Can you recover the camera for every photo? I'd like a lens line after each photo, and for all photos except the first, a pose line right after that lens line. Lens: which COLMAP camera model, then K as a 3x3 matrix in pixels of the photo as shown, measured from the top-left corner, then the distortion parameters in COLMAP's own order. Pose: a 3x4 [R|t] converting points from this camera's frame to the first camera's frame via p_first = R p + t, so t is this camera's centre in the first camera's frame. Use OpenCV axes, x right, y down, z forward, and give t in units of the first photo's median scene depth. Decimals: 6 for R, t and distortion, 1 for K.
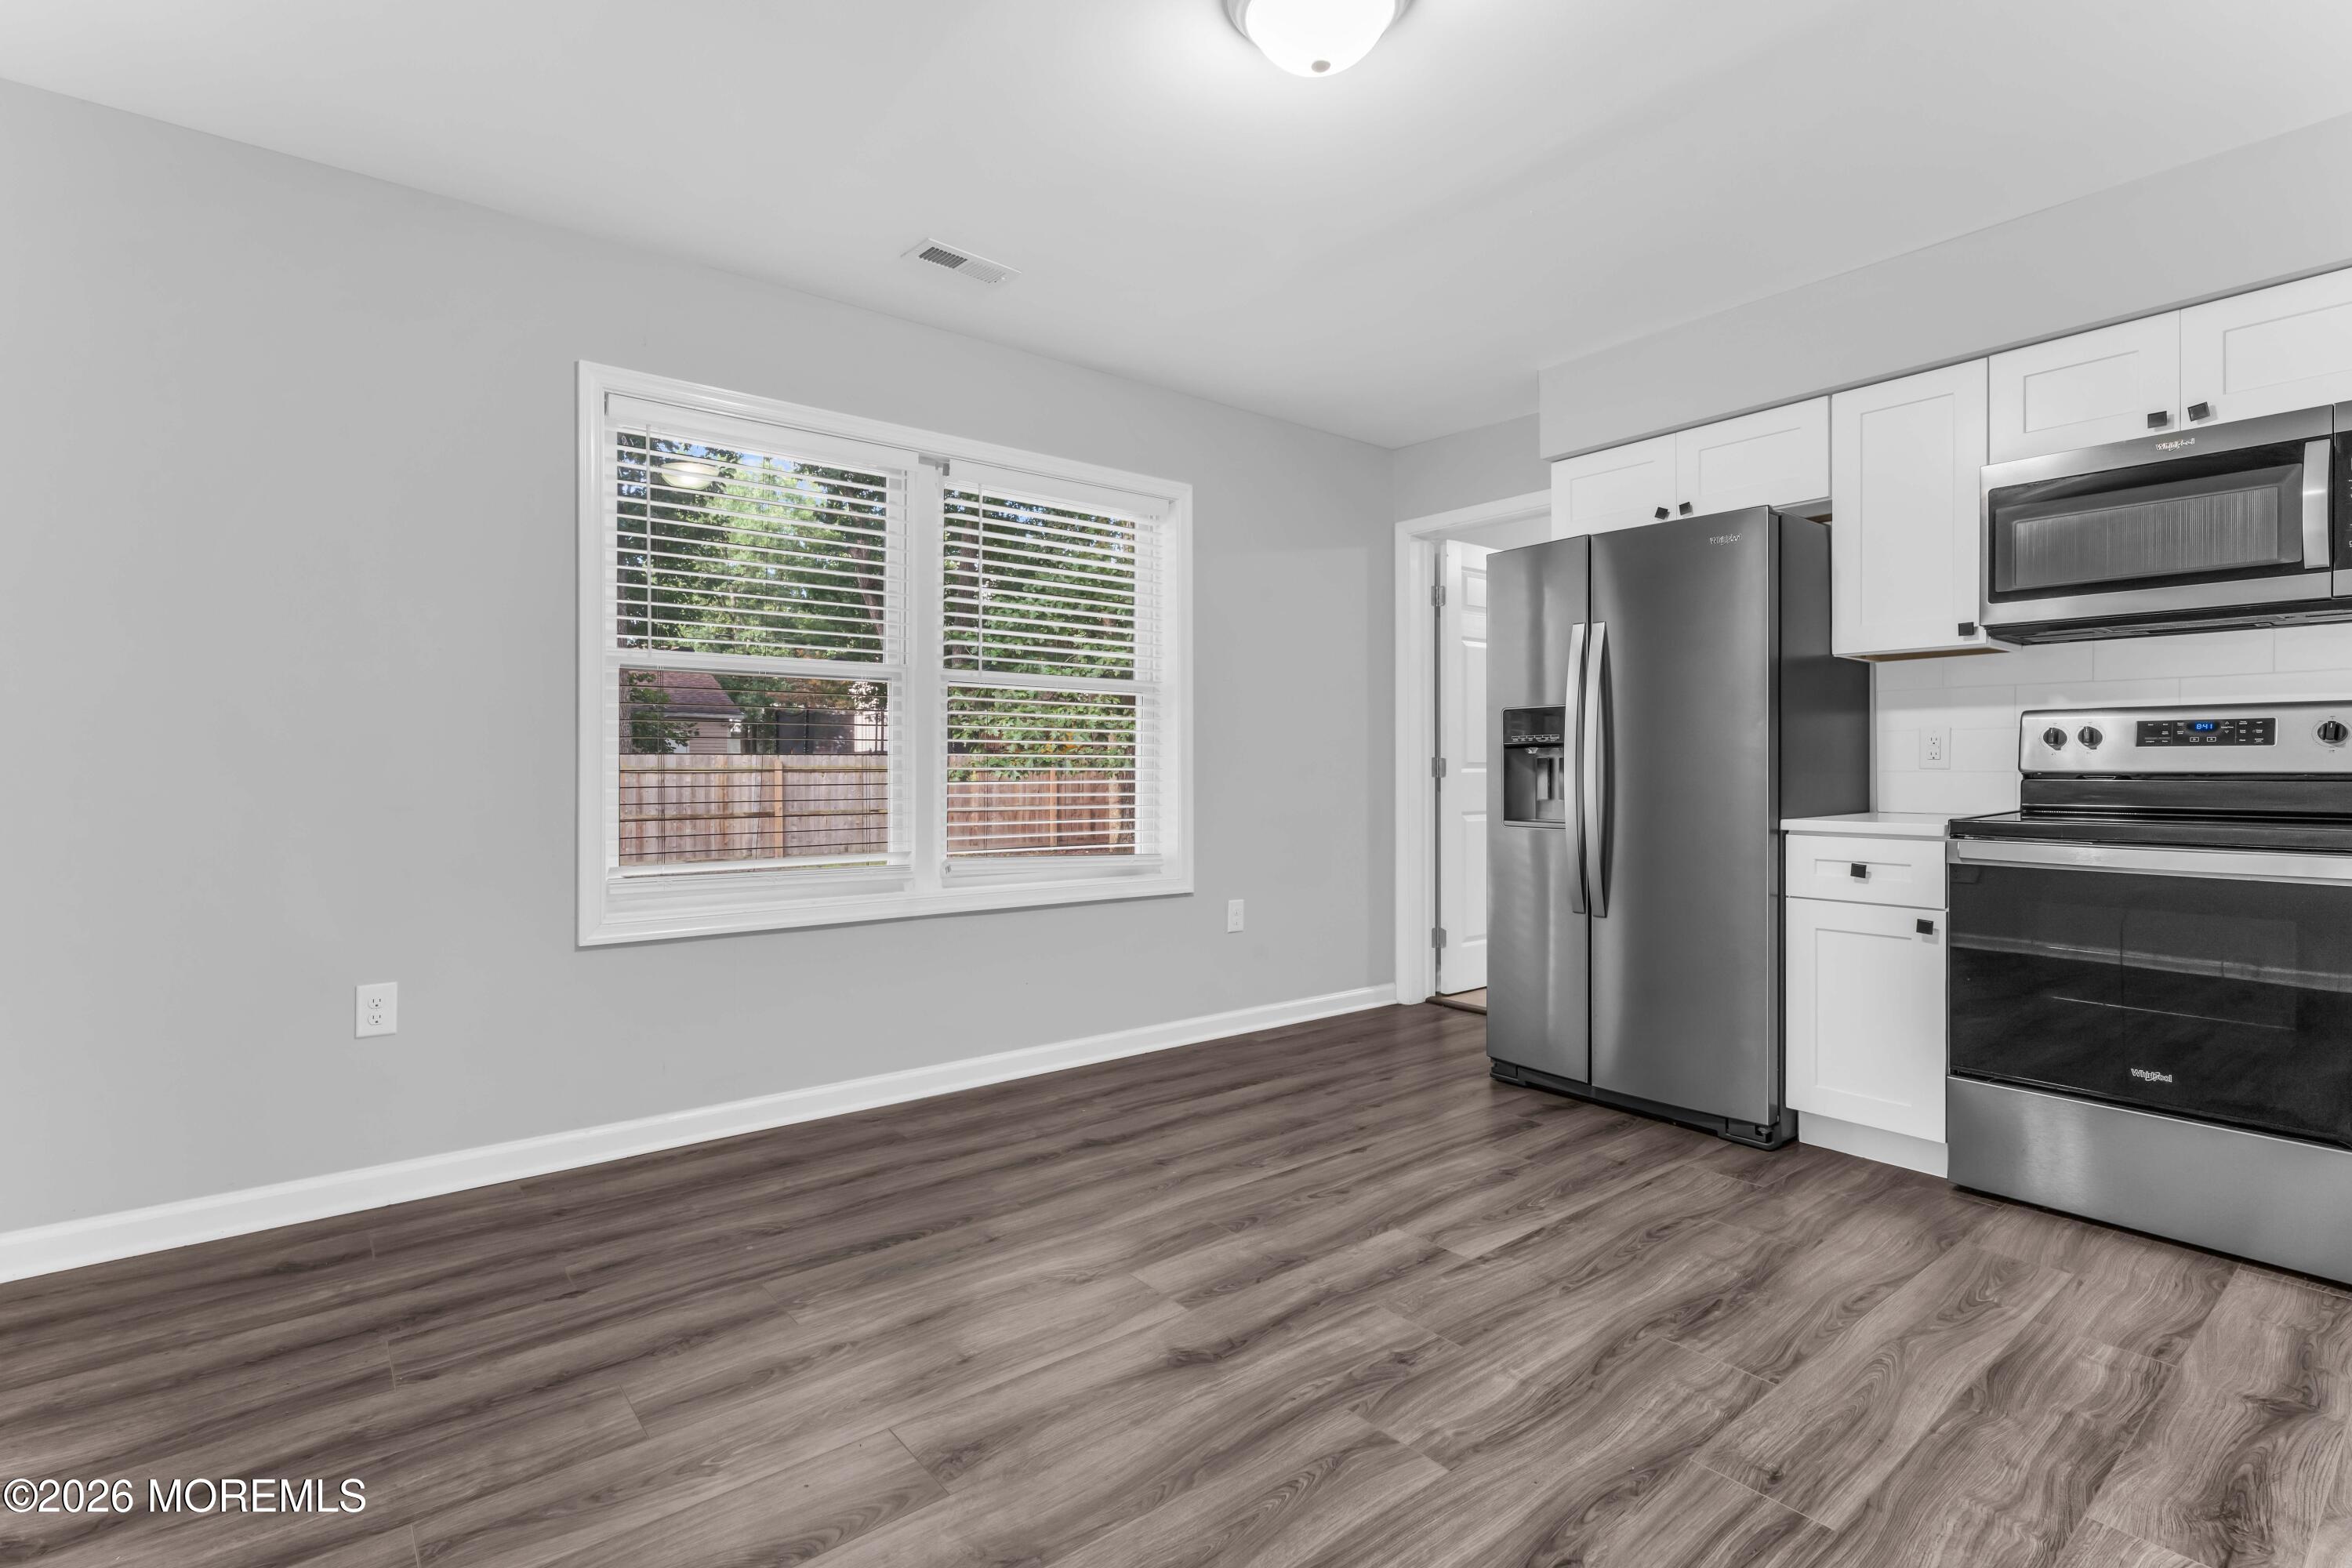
lens RADIAL K [[1105.8, 0, 1172.1], [0, 1105.8, 775.3], [0, 0, 1]] dist [-0.000497, 0.000322]
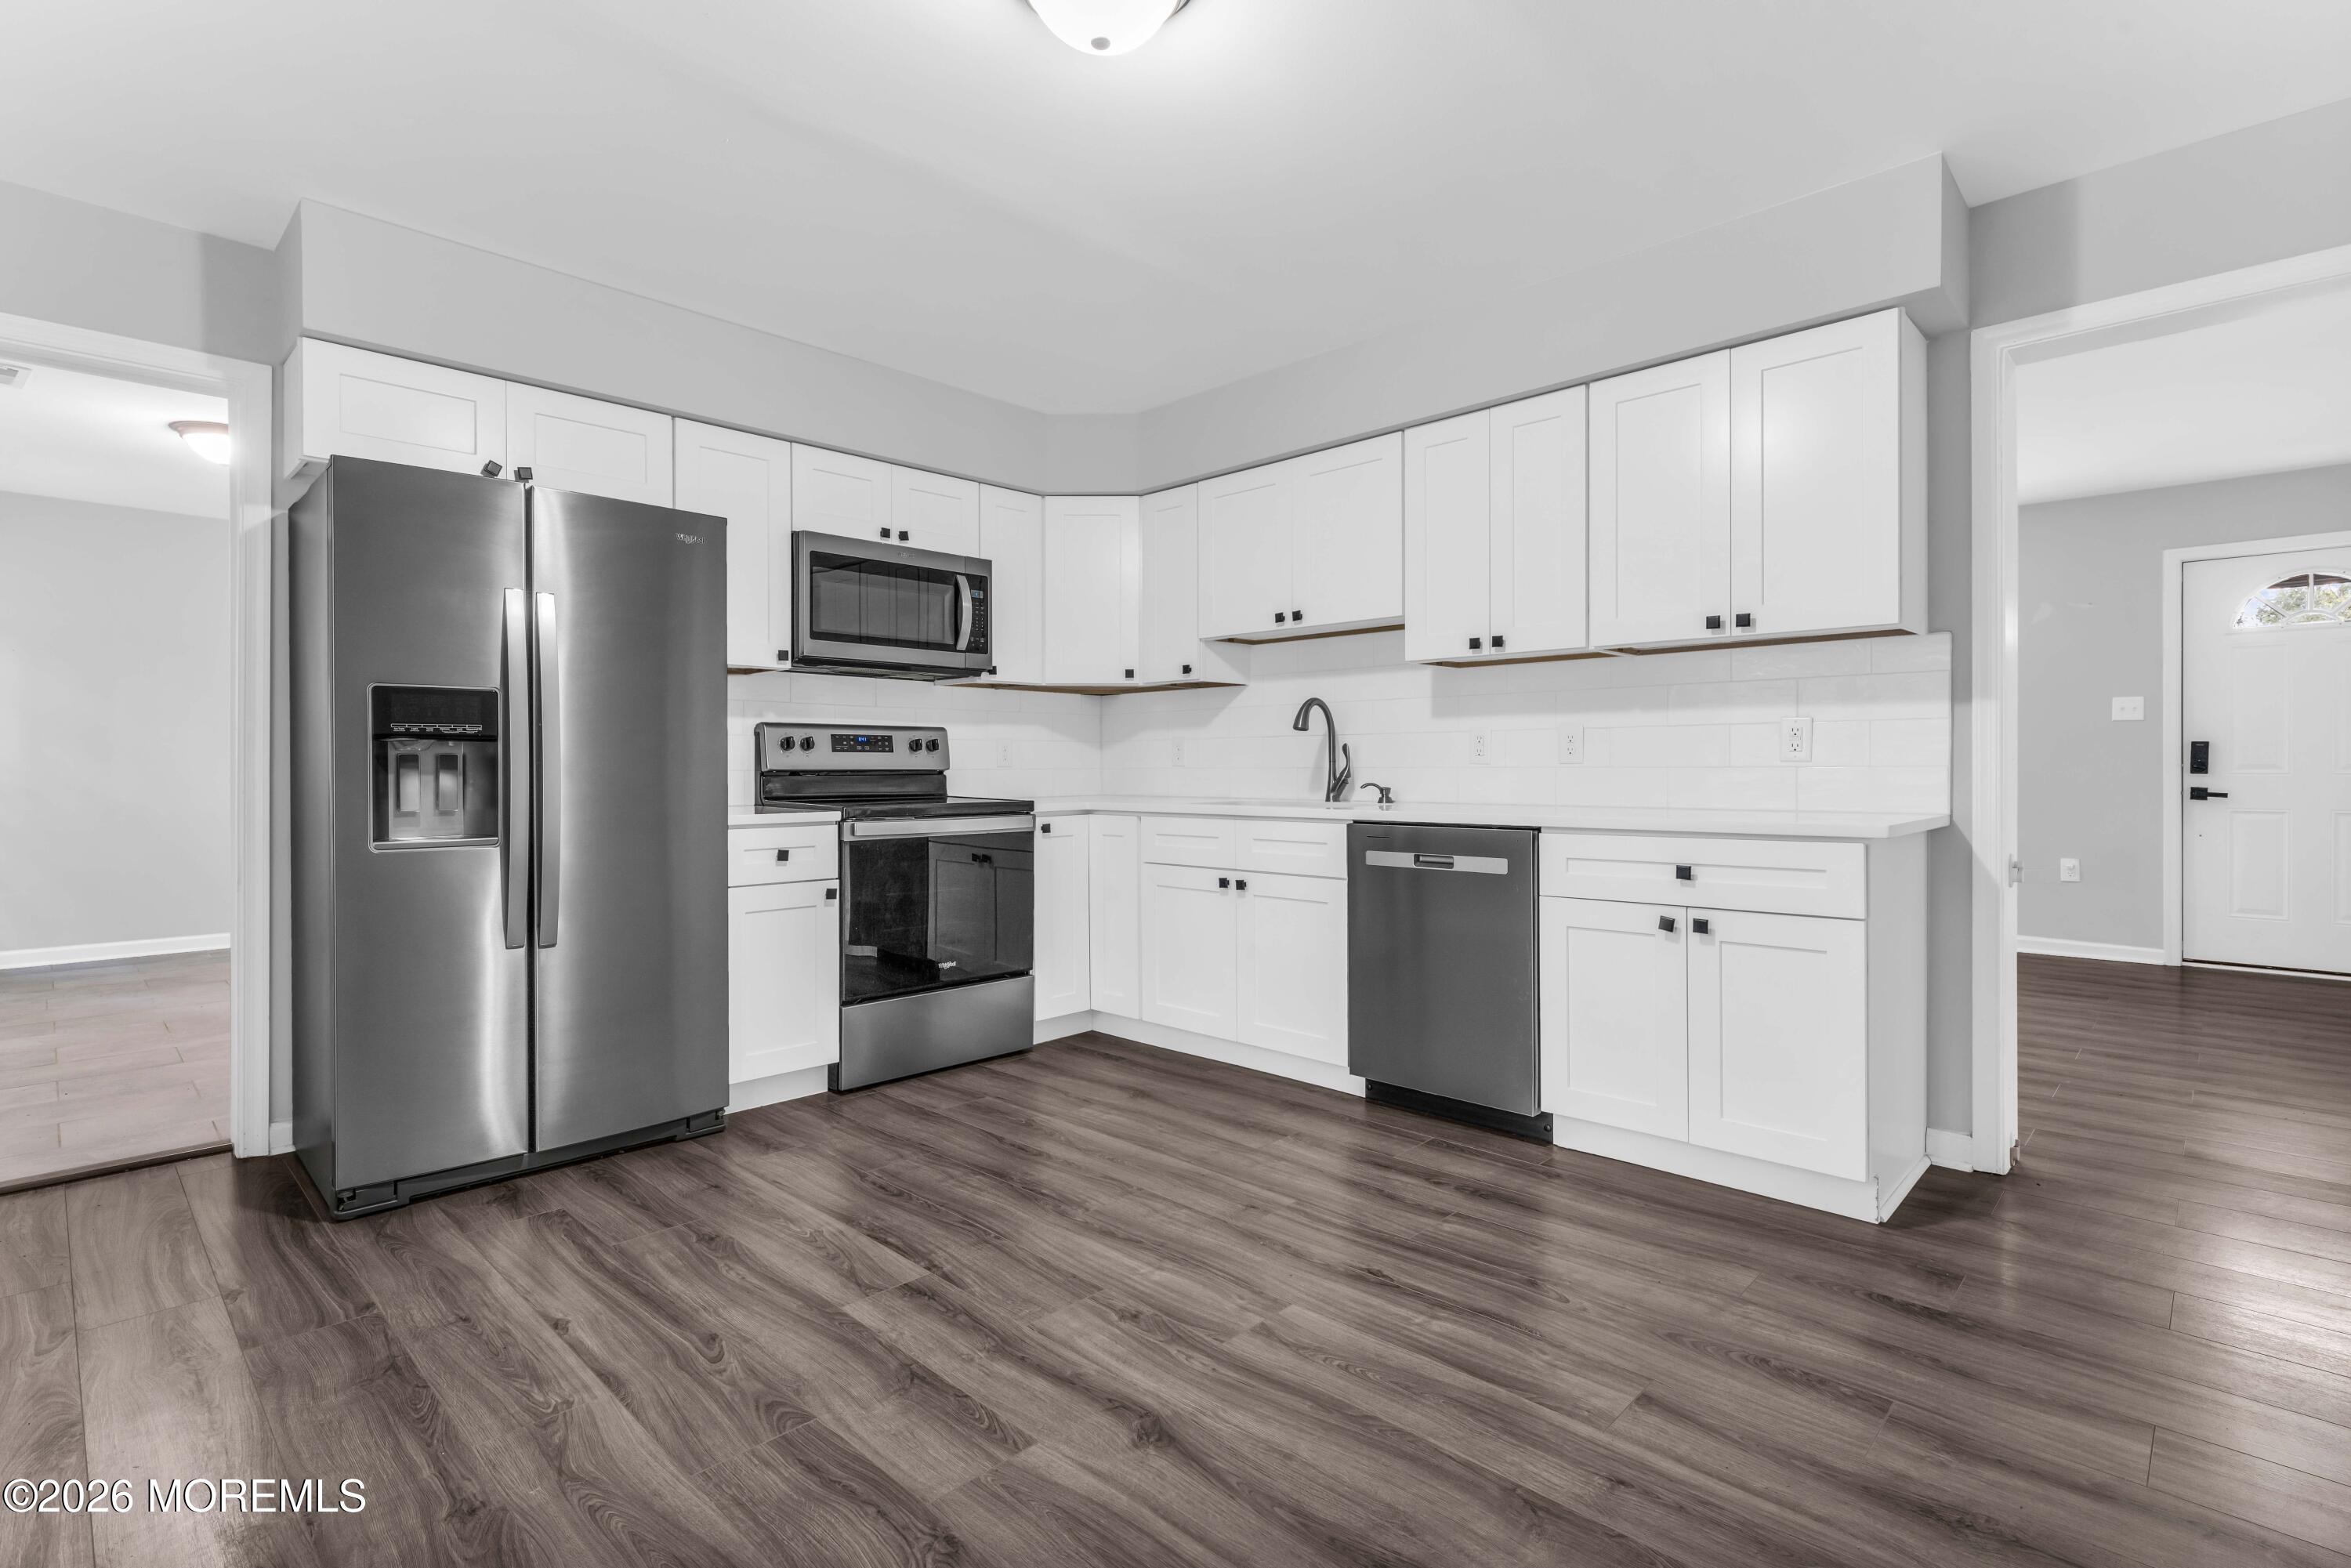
lens RADIAL K [[1105.3, 0, 1173.2], [0, 1105.3, 771.5], [0, 0, 1]] dist [-0.000497, 0.000322]
pose [[-0.124538, -0.004610, 0.992204, -0.679133], [0.007210, 0.999959, 0.005551, -0.006582], [-0.992189, 0.007845, -0.124500, 0.856813]]
